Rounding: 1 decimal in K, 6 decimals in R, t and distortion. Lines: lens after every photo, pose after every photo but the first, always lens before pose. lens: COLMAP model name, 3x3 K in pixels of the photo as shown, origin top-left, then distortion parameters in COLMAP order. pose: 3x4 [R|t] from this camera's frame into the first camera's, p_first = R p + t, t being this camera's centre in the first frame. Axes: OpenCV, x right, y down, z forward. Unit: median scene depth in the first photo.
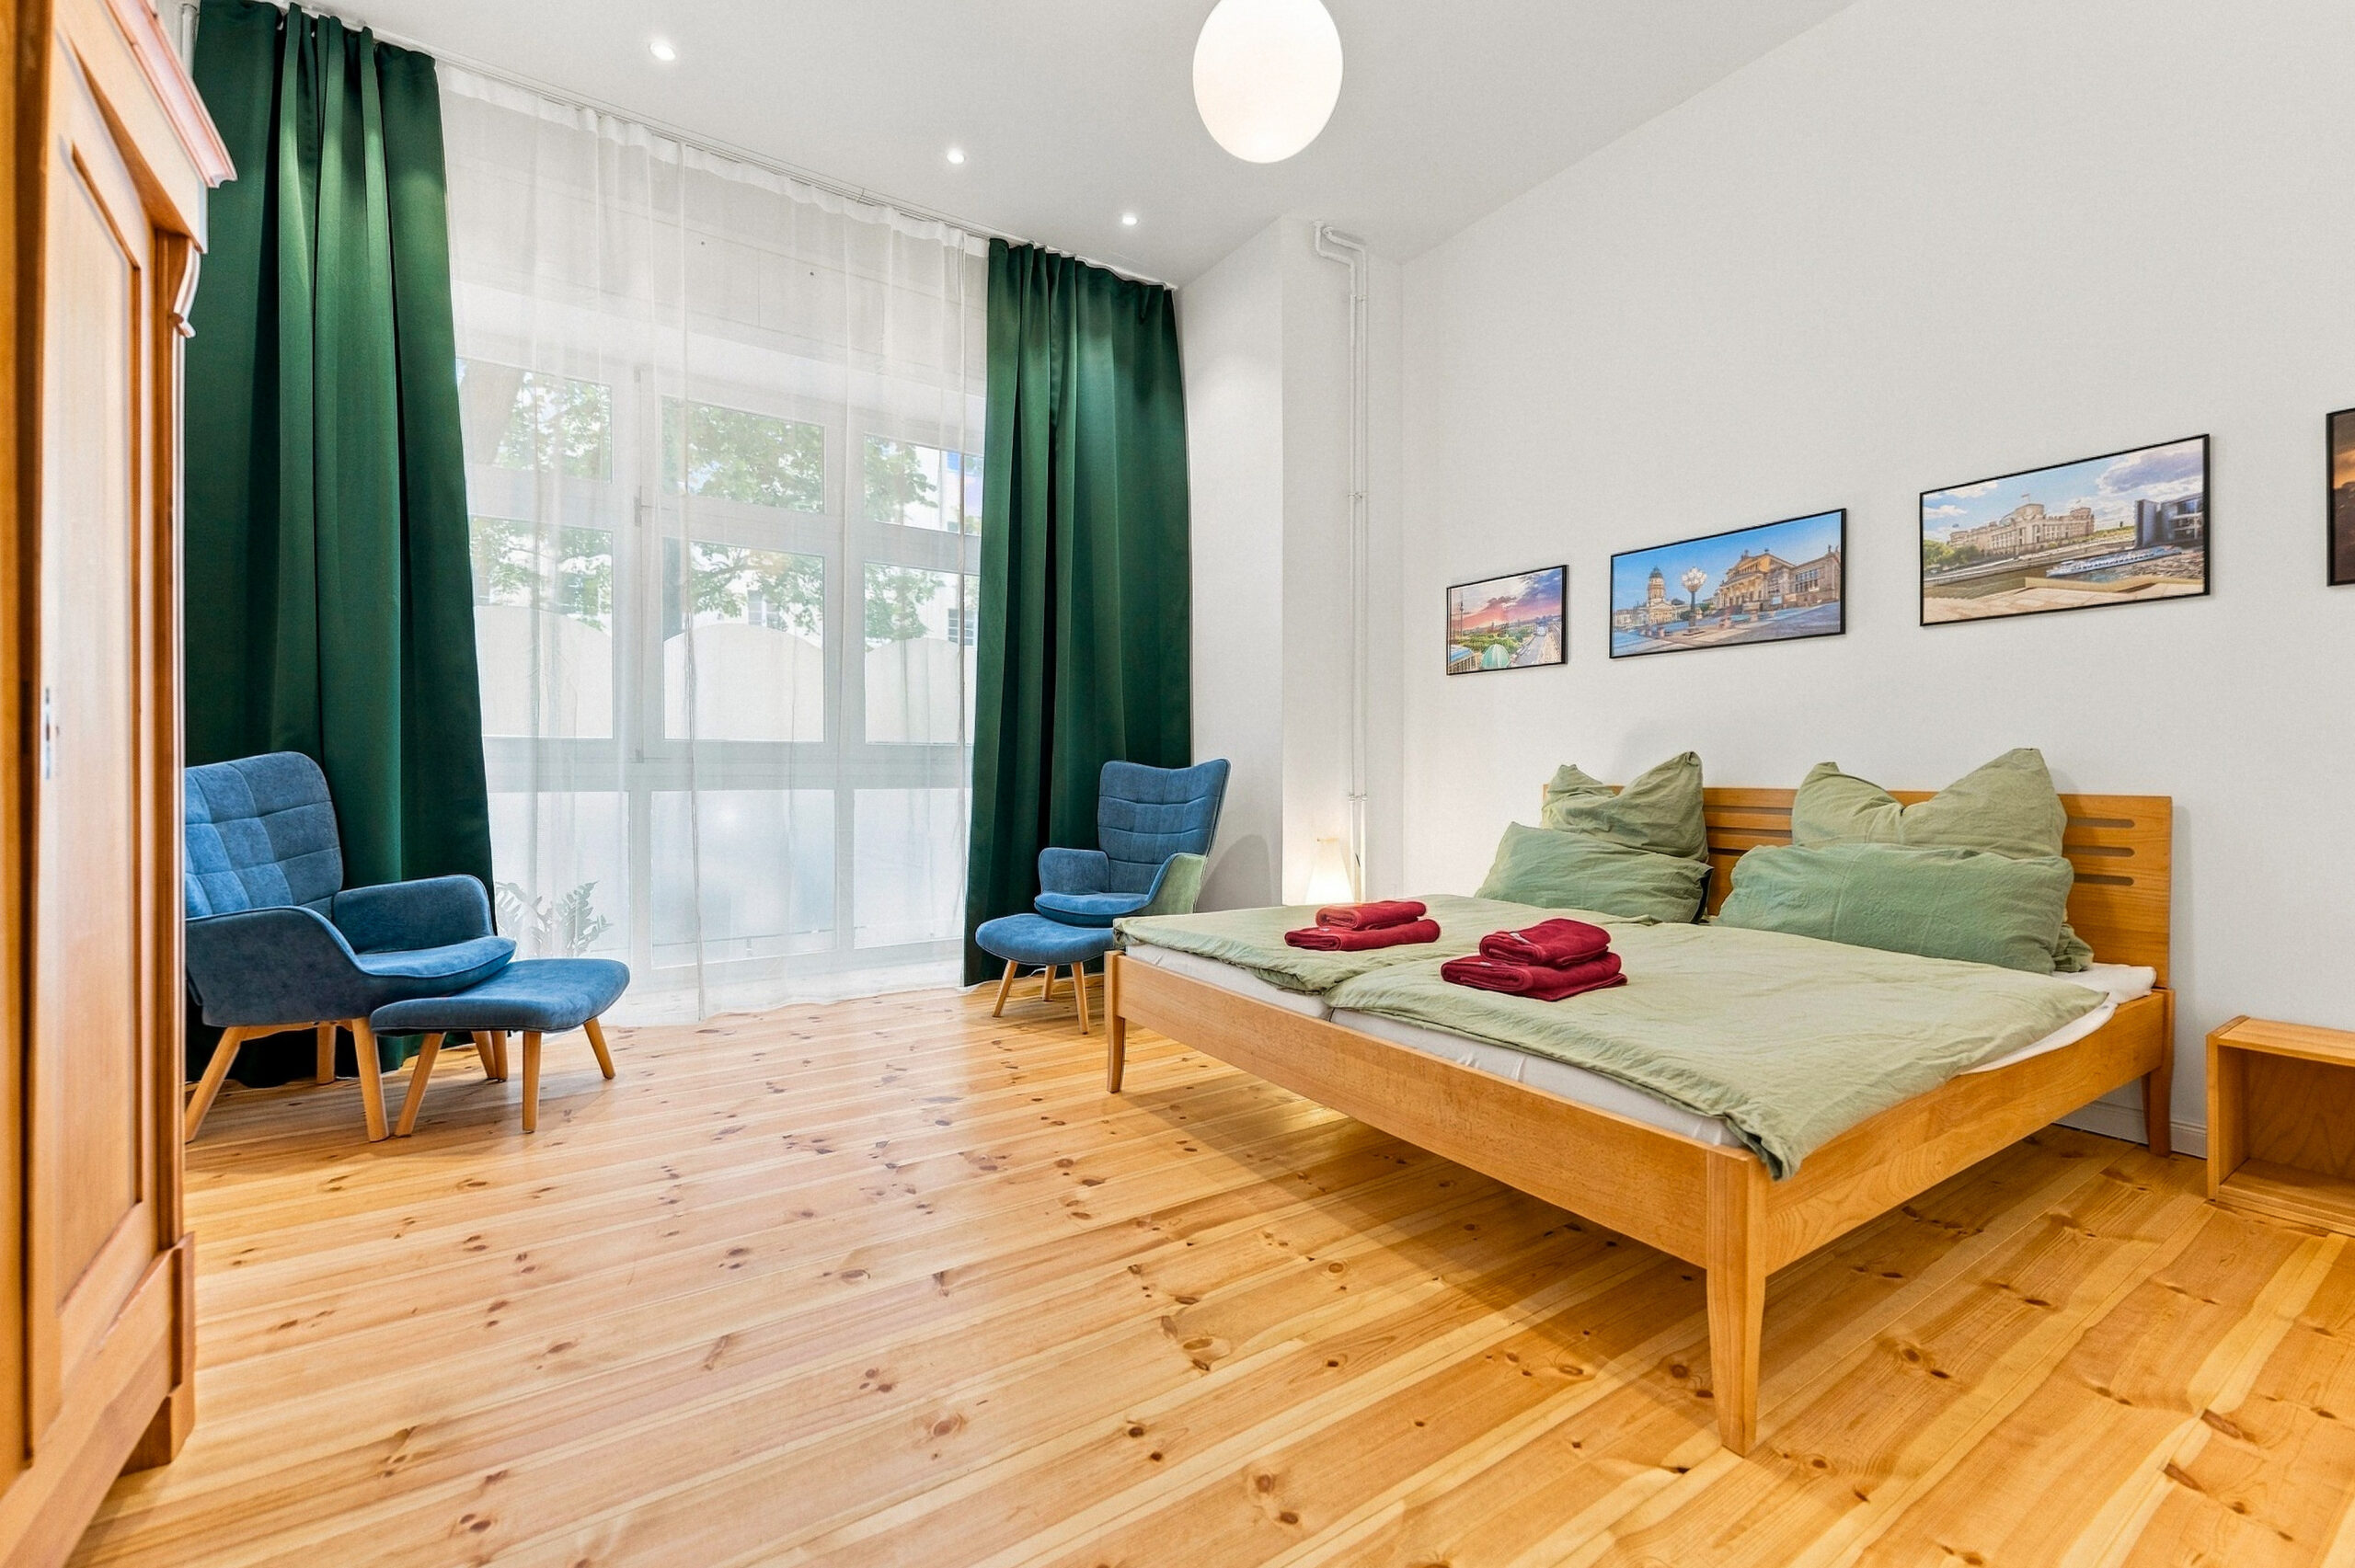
lens RADIAL K [[945.0, 0, 1165.0], [0, 945.0, 778.1], [0, 0, 1]] dist [-0.000669, 0.000044]
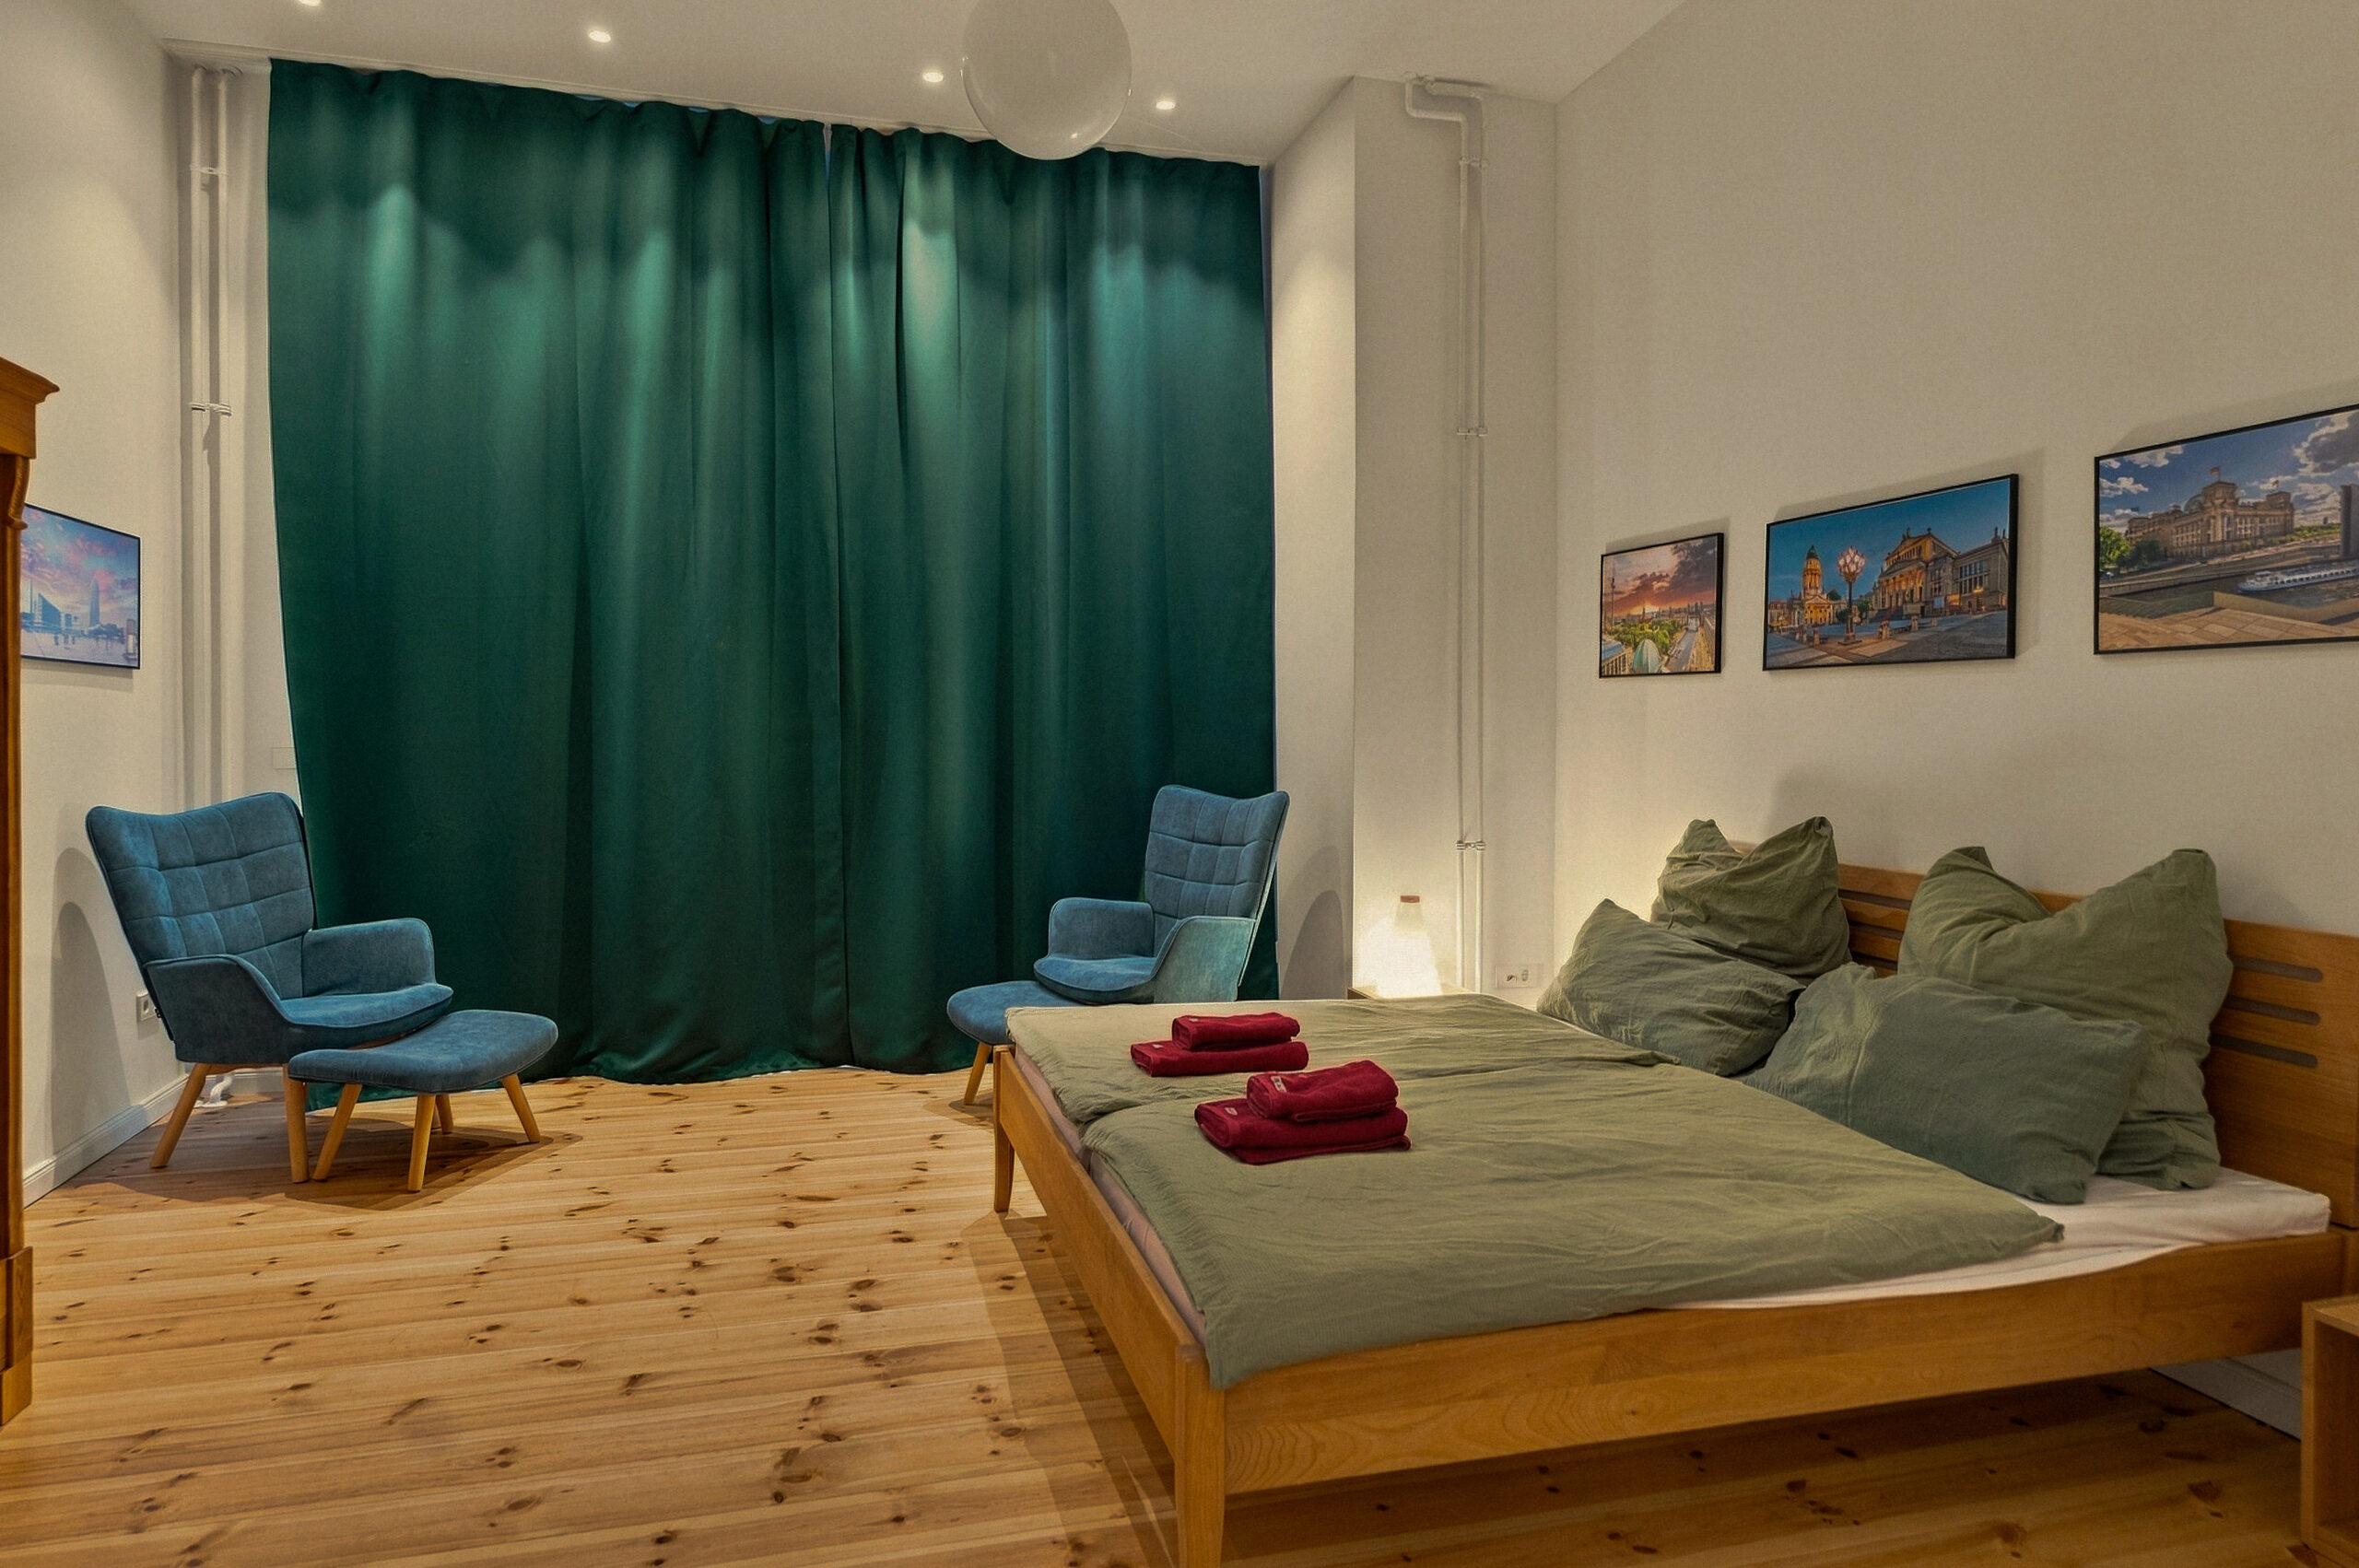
lens RADIAL K [[1376.3, 0, 1168.6], [0, 1376.3, 743.7], [0, 0, 1]] dist [0.000307, 0.000373]
pose [[0.954403, 0.007183, -0.298434, 0.495520], [-0.005205, 0.999959, 0.007424, -0.108146], [0.298475, -0.005532, 0.954401, -0.150675]]
